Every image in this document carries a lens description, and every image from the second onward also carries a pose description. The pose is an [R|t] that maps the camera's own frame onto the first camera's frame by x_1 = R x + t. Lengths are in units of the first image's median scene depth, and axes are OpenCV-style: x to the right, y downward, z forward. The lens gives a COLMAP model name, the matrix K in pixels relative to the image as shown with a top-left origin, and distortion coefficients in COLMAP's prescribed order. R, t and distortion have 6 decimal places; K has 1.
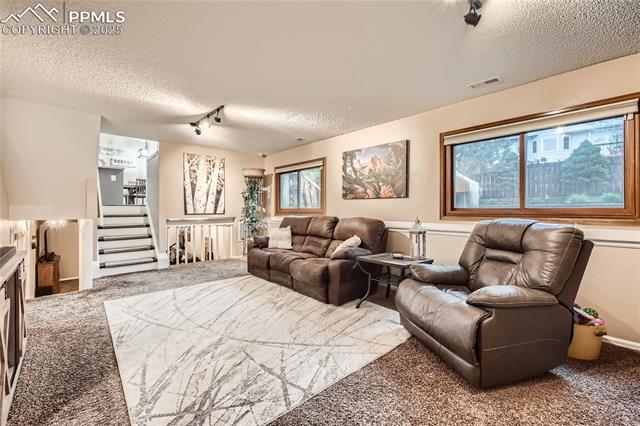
lens RADIAL K [[271.0, 0, 318.5], [0, 271.0, 210.5], [0, 0, 1]] dist [0.005833, -0.000338]
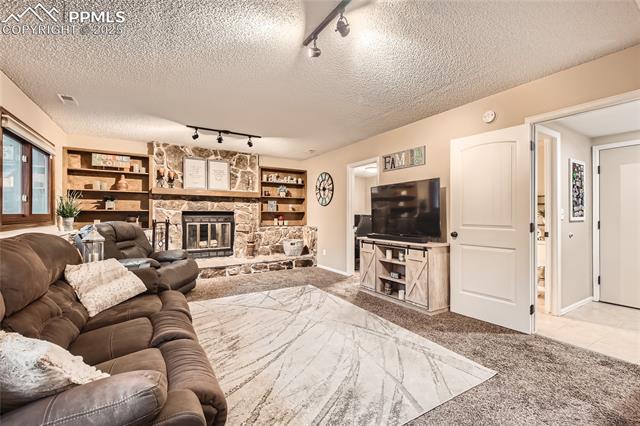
lens RADIAL K [[271.0, 0, 321.3], [0, 271.0, 213.6], [0, 0, 1]] dist [0.005833, -0.000338]
pose [[-0.980249, -0.003842, 0.197730, -0.674320], [-0.003972, 0.999992, -0.000260, -0.010877], [-0.197727, -0.001040, -0.980257, 2.107104]]
